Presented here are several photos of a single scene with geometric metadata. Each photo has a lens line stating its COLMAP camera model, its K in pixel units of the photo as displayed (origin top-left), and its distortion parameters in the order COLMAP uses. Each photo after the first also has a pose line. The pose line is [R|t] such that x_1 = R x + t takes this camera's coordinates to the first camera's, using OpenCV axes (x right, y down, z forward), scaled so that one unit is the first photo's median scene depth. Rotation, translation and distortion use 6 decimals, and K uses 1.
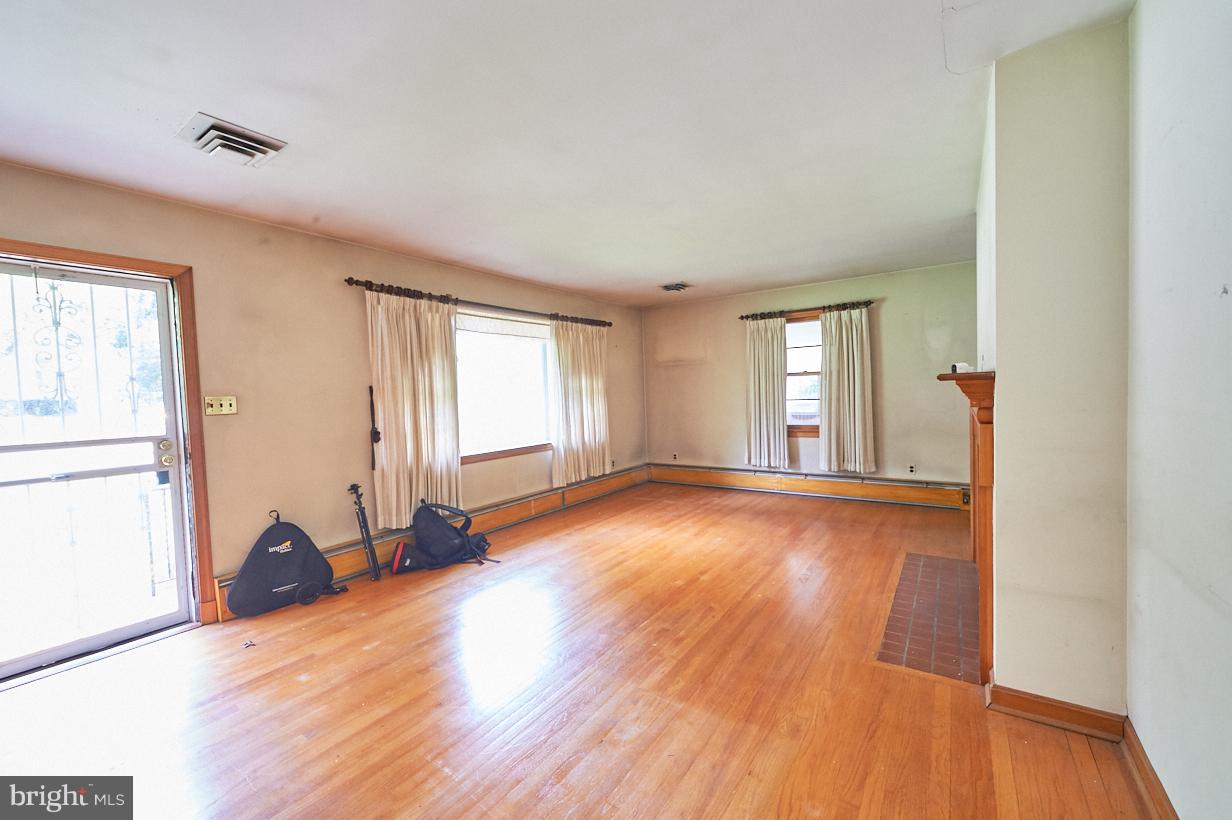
lens RADIAL K [[489.7, 0, 616.0], [0, 489.7, 410.0], [0, 0, 1]] dist [0.001441, 0.000081]
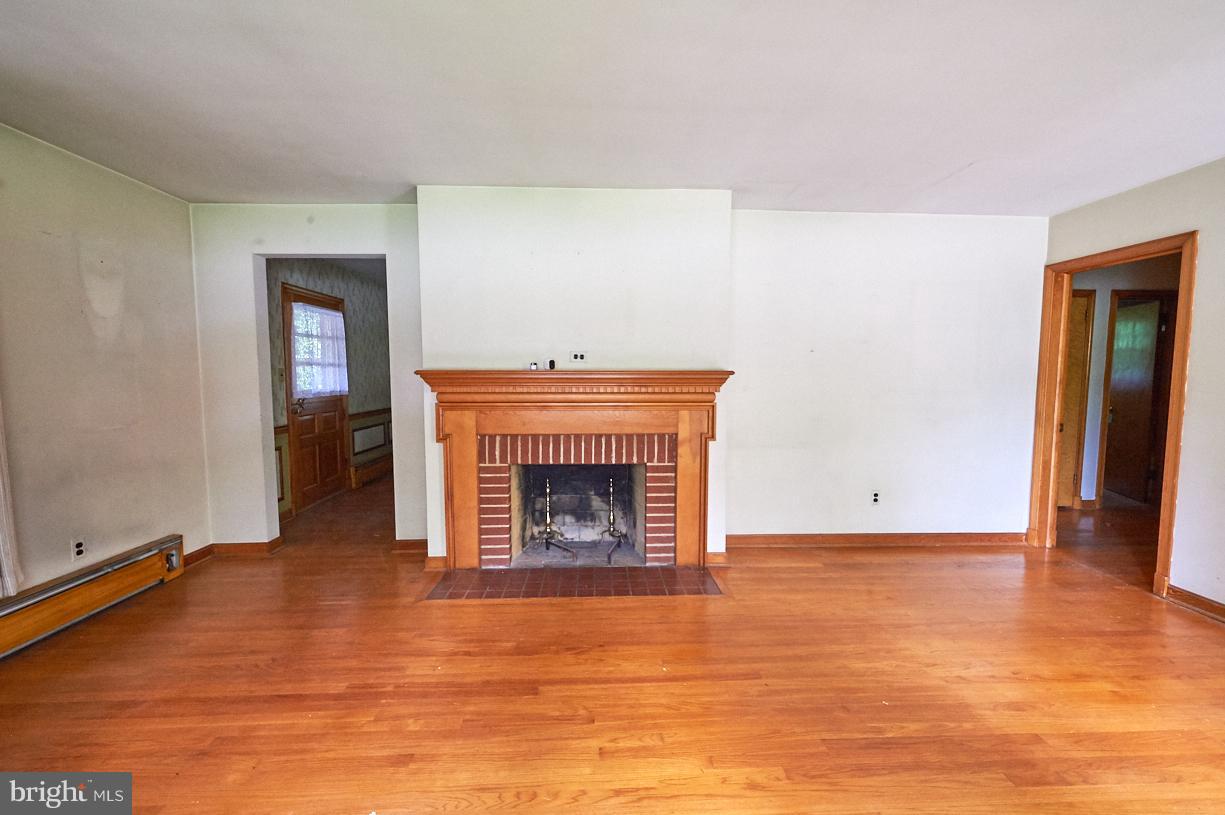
lens RADIAL K [[486.9, 0, 612.5], [0, 486.9, 407.5], [0, 0, 1]] dist [0.001441, 0.000081]
pose [[-0.607179, -0.023374, 0.794221, -0.131116], [0.052039, 0.996251, 0.069103, -0.031538], [-0.792859, 0.083288, -0.603687, 0.882050]]
